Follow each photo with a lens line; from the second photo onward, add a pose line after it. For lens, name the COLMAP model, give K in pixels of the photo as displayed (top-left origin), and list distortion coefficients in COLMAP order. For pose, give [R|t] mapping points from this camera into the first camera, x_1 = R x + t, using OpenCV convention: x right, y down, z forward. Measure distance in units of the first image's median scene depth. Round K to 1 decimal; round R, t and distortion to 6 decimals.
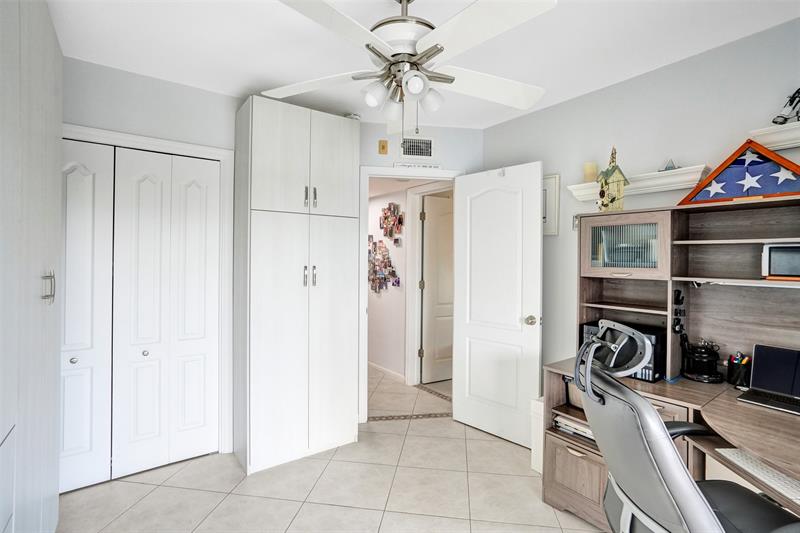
lens RADIAL K [[381.3, 0, 398.5], [0, 381.3, 260.1], [0, 0, 1]] dist [-0.028663, 0.011857]
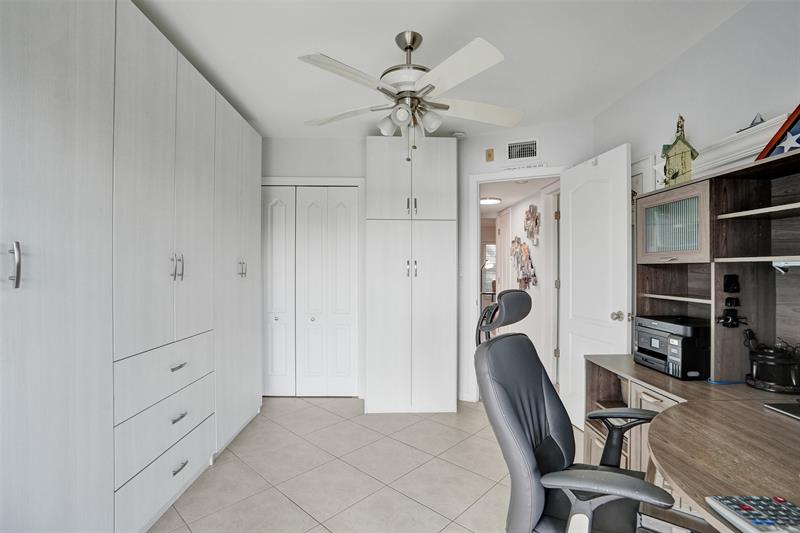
lens RADIAL K [[381.3, 0, 414.2], [0, 381.3, 270.1], [0, 0, 1]] dist [-0.028663, 0.011857]
pose [[0.833968, -0.006491, -0.551775, 0.542193], [0.001808, 0.999958, -0.009031, 0.066561], [0.551810, 0.006534, 0.833944, -0.057826]]
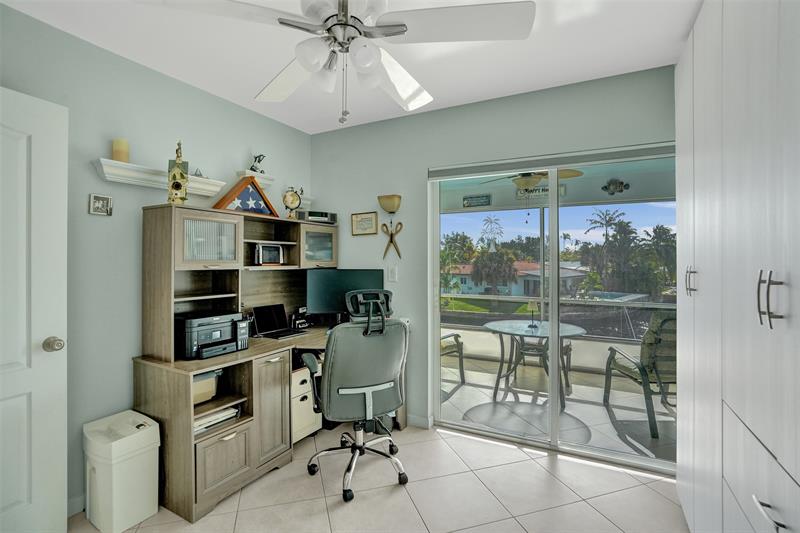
lens RADIAL K [[381.3, 0, 398.9], [0, 381.3, 261.7], [0, 0, 1]] dist [-0.028663, 0.011857]
pose [[-0.424731, -0.012776, 0.905229, -0.604957], [-0.000830, 0.999906, 0.013722, 0.008488], [-0.905319, 0.005077, -0.424702, 0.910978]]
